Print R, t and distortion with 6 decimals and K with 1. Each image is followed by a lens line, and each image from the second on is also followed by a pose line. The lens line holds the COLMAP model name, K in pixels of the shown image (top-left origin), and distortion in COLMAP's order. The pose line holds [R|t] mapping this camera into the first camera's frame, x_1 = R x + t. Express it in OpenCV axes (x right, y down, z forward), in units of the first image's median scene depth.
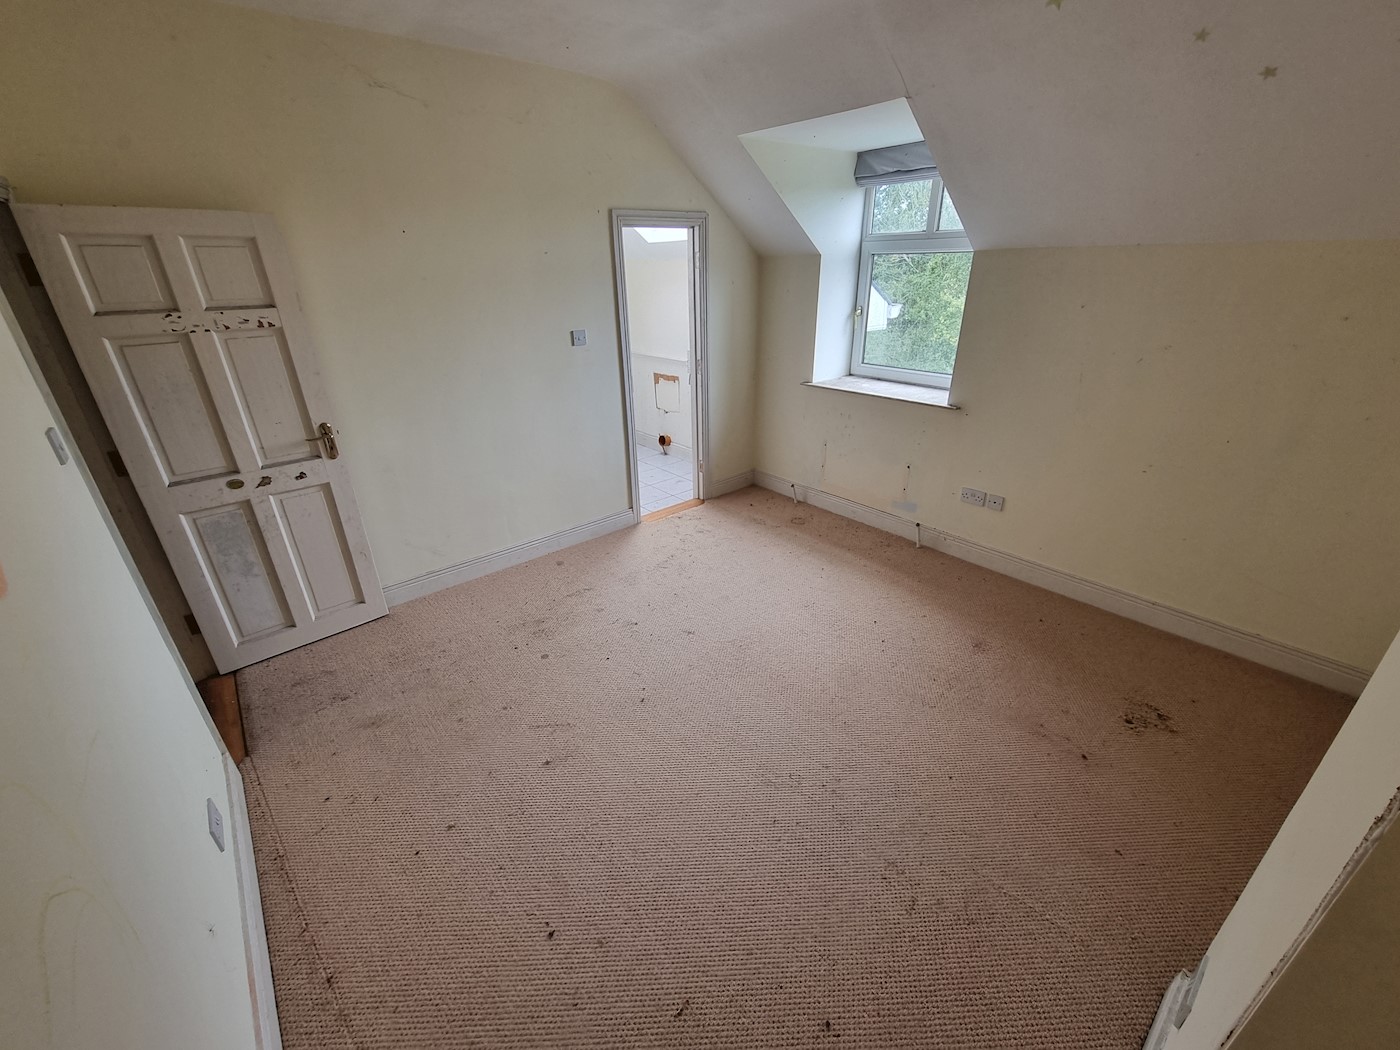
lens RADIAL K [[579.5, 0, 703.0], [0, 579.5, 538.9], [0, 0, 1]] dist [-0.001117, 0.000418]
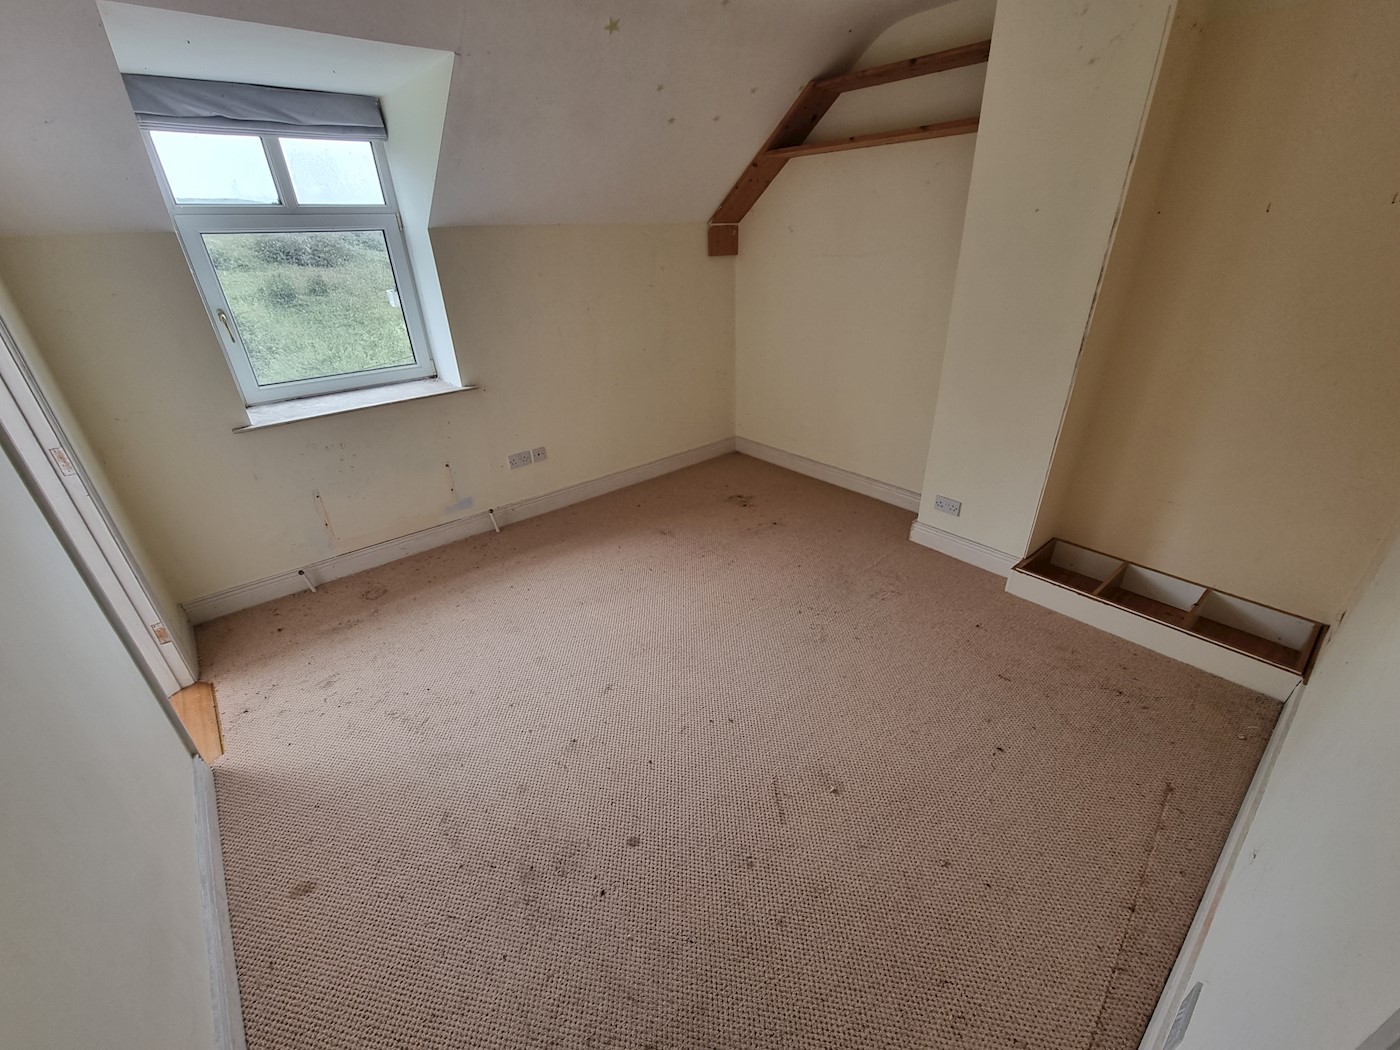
lens RADIAL K [[584.1, 0, 700.5], [0, 584.1, 537.6], [0, 0, 1]] dist [0.001477, 0.000177]
pose [[0.007147, -0.452543, 0.891714, -0.677300], [0.453982, 0.796010, 0.400335, -0.286722], [-0.890982, 0.401960, 0.211136, 0.633171]]
